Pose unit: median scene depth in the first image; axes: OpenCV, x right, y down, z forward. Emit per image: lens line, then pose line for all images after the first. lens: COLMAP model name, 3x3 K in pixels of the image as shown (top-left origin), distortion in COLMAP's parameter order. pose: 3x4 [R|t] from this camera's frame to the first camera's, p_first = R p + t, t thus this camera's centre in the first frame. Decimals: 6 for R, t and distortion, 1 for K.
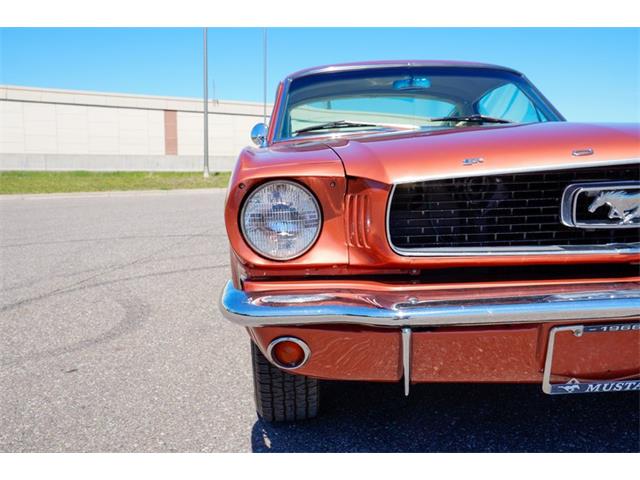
lens RADIAL K [[605.8, 0, 319.4], [0, 605.8, 238.0], [0, 0, 1]] dist [0.027737, 0.000000]
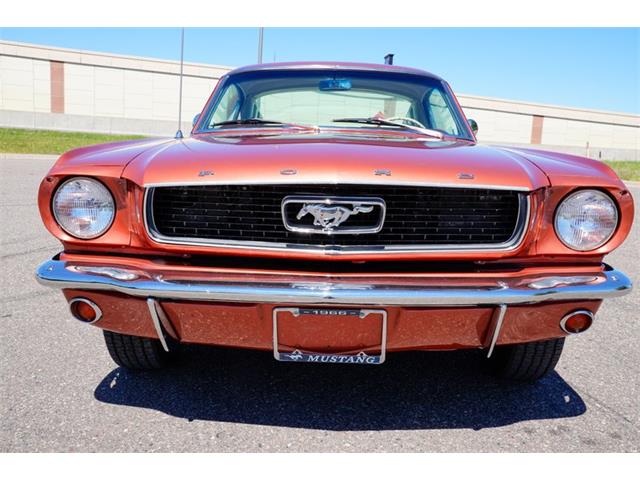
lens RADIAL K [[605.8, 0, 318.3], [0, 605.8, 236.3], [0, 0, 1]] dist [0.027737, 0.000000]
pose [[0.991899, 0.074456, -0.102919, 0.571910], [-0.070469, 0.996636, 0.041852, -0.058441], [0.105689, -0.034261, 0.993809, -0.233584]]
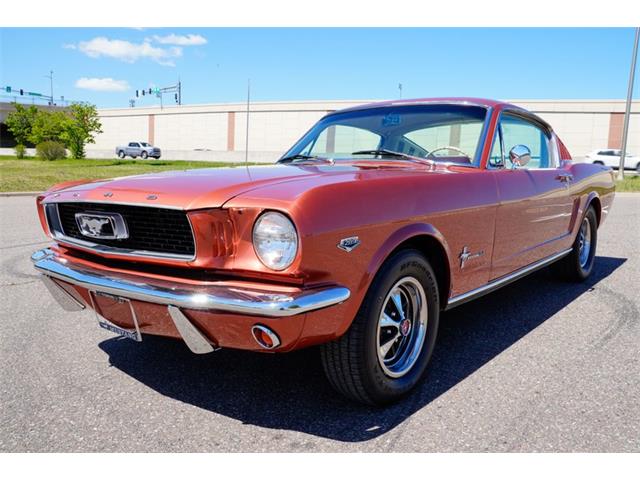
lens RADIAL K [[543.0, 0, 317.8], [0, 543.0, 235.1], [0, 0, 1]] dist [-0.053801, 0.077600]
pose [[0.708825, 0.116664, -0.695670, 1.903204], [-0.107052, 0.992596, 0.057383, -0.170356], [0.697214, 0.033798, 0.716066, 0.307663]]
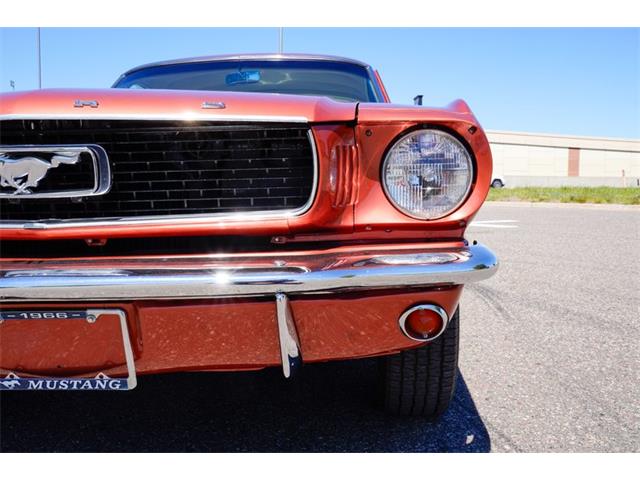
lens RADIAL K [[605.8, 0, 321.5], [0, 605.8, 237.7], [0, 0, 1]] dist [0.027737, 0.000000]
pose [[0.984087, 0.028362, -0.175409, 1.004619], [-0.034205, 0.998953, -0.030377, 0.047959], [0.174363, 0.035893, 0.984027, 0.203804]]
